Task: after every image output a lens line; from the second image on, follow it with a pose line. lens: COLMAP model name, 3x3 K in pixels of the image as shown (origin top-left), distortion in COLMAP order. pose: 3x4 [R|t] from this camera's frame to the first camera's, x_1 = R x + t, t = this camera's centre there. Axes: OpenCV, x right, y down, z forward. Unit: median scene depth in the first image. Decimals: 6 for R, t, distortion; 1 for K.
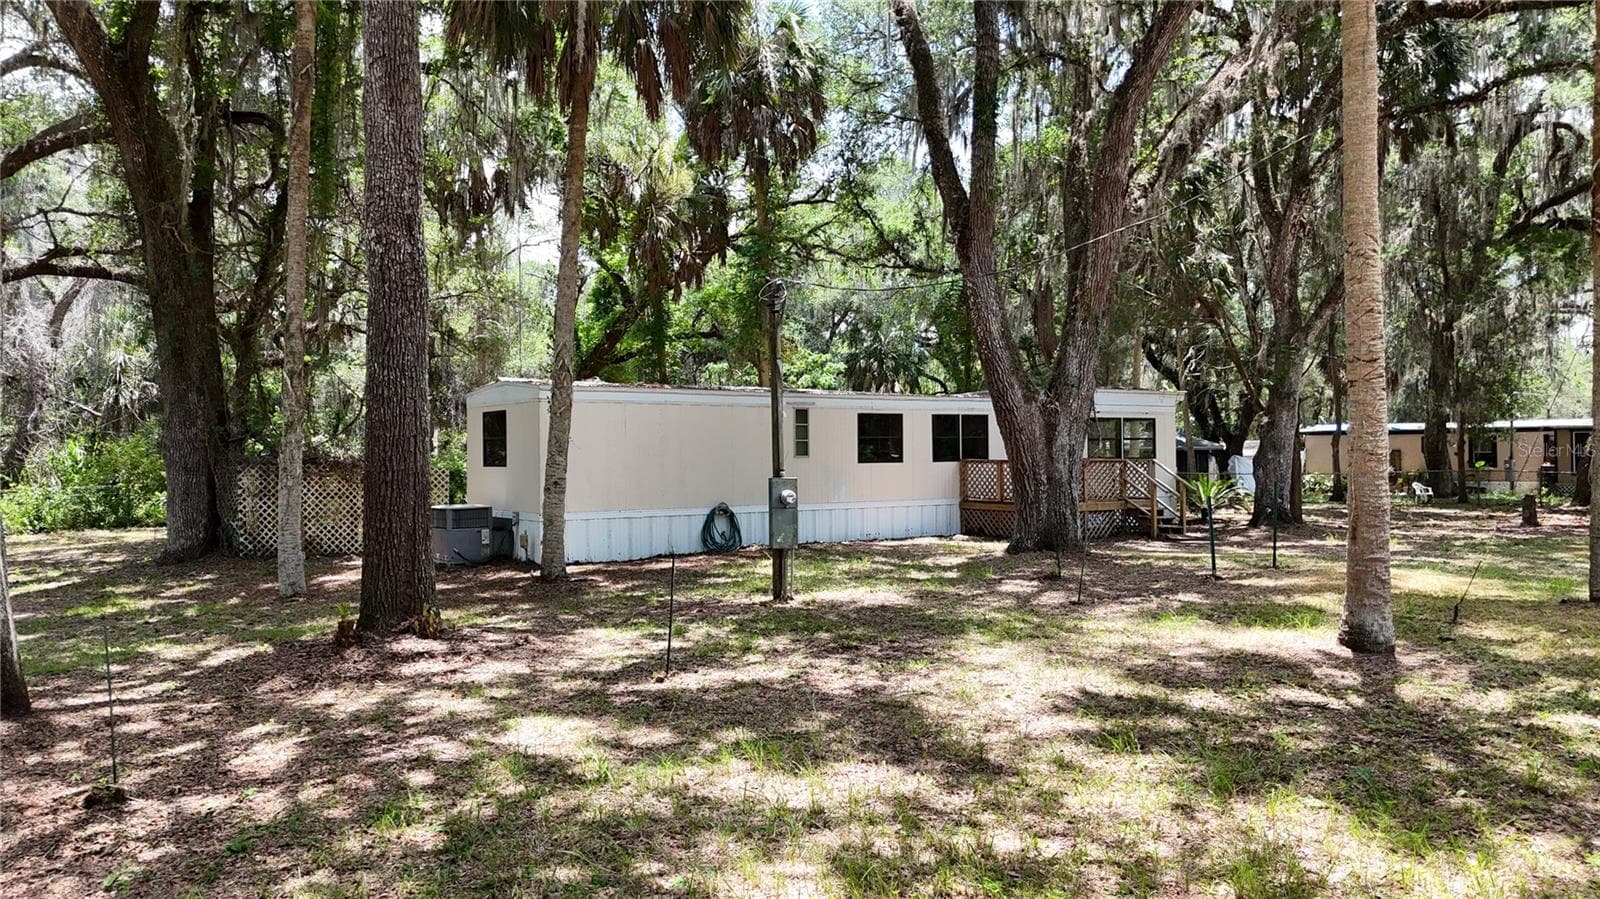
lens RADIAL K [[1197.7, 0, 800.0], [0, 1197.7, 449.5], [0, 0, 1]] dist [0.072598, -0.066244]
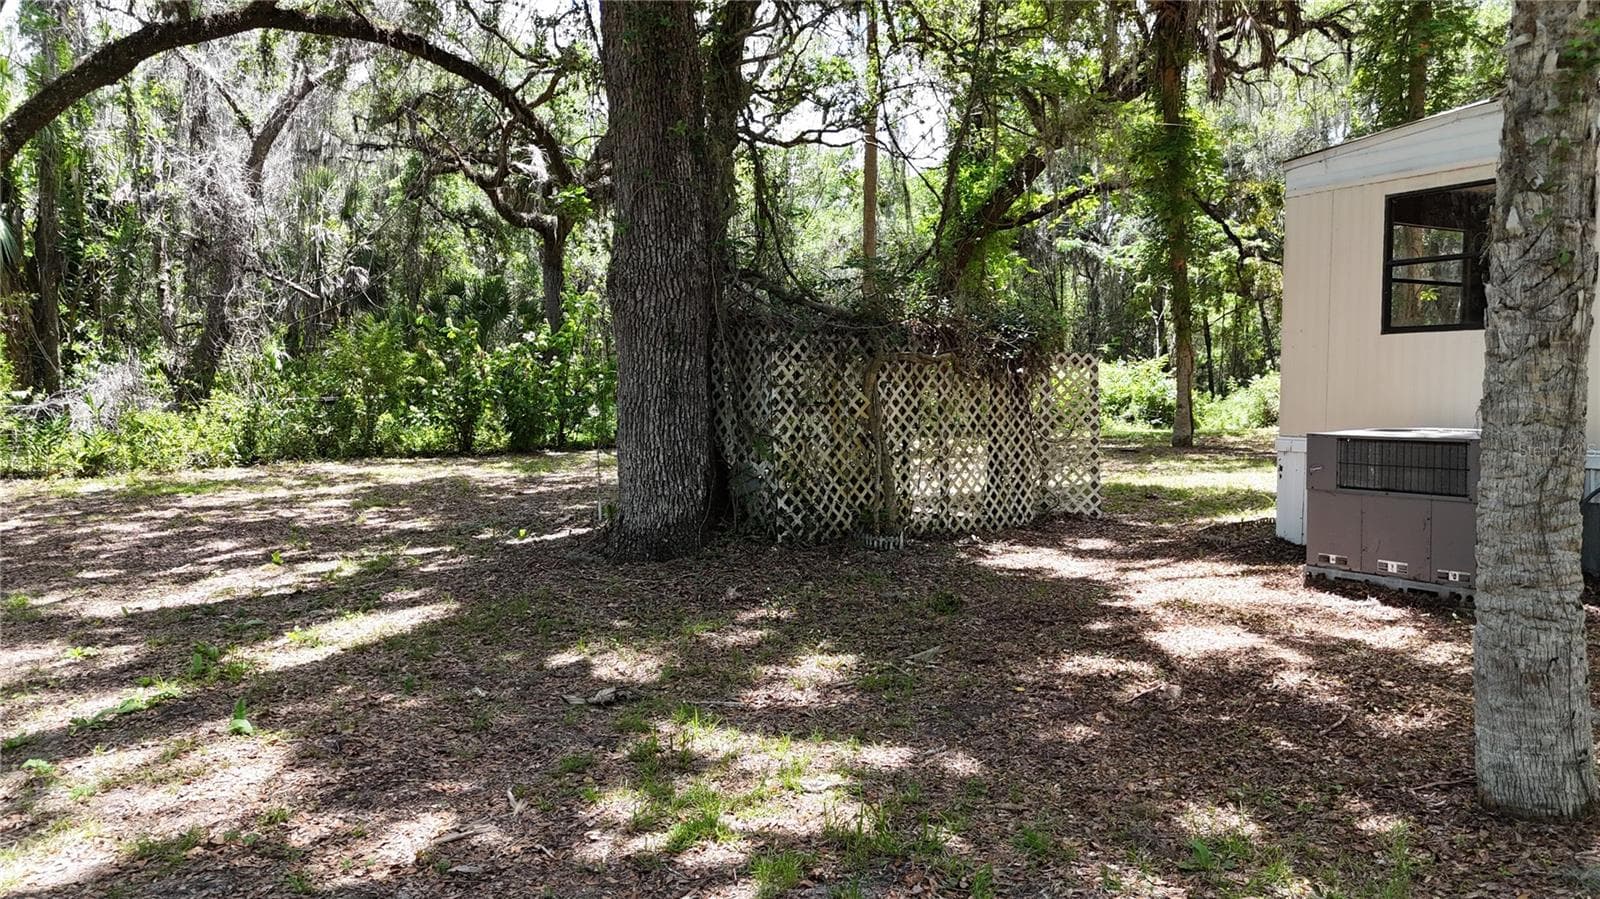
lens RADIAL K [[1197.7, 0, 800.0], [0, 1197.7, 449.5], [0, 0, 1]] dist [0.072598, -0.066244]
pose [[0.995901, 0.009561, -0.089946, -0.240565], [-0.004101, 0.998148, 0.060693, 0.016701], [0.090359, -0.060075, 0.994096, 0.333117]]
